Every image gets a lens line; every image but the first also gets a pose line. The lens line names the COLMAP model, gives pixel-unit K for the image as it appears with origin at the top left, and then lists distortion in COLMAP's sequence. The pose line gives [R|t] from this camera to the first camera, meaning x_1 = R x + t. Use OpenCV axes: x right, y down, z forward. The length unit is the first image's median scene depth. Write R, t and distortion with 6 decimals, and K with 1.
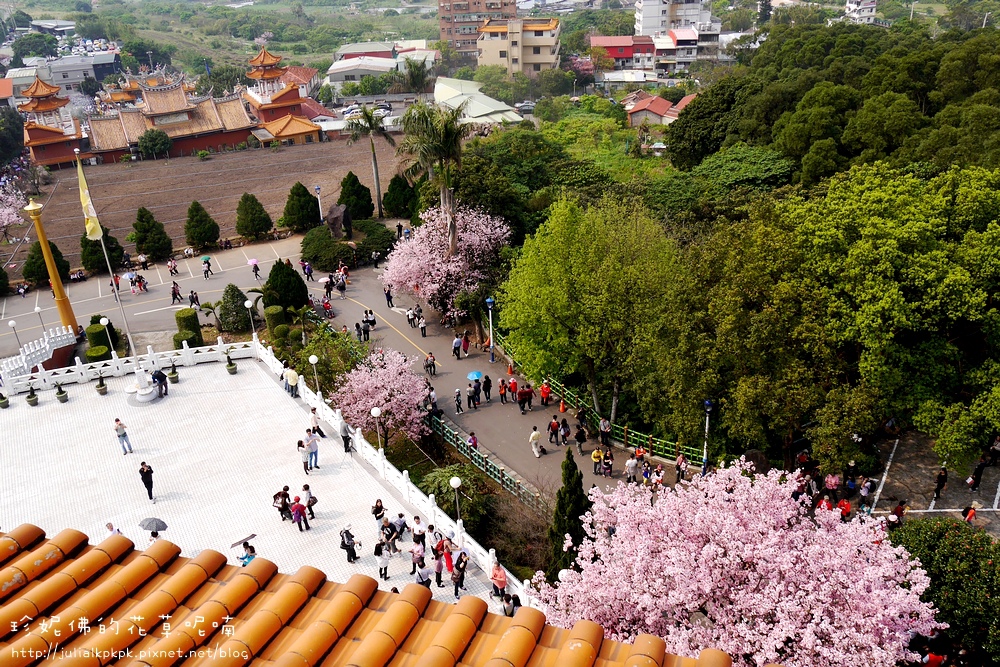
lens RADIAL K [[830.1, 0, 500.0], [0, 830.1, 333.5], [0, 0, 1]] dist [-0.054387, 0.035207]
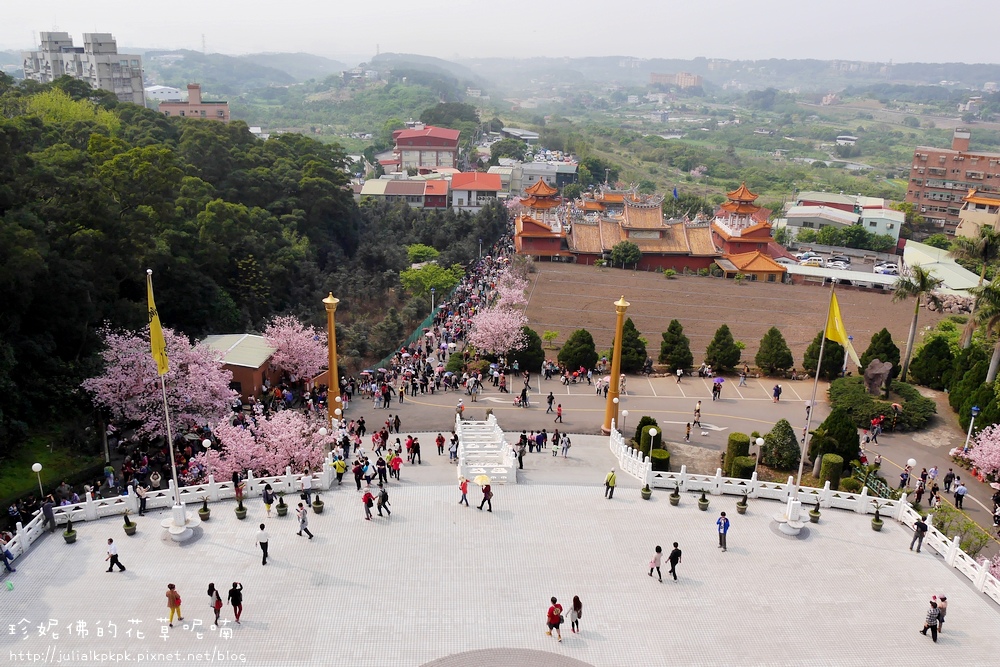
lens RADIAL K [[830.1, 0, 500.0], [0, 830.1, 333.5], [0, 0, 1]] dist [-0.054387, 0.035207]
pose [[0.891572, 0.212148, -0.400115, -0.109768], [-0.270538, 0.958023, -0.094875, 0.011151], [0.363192, 0.192834, 0.911541, -0.012728]]
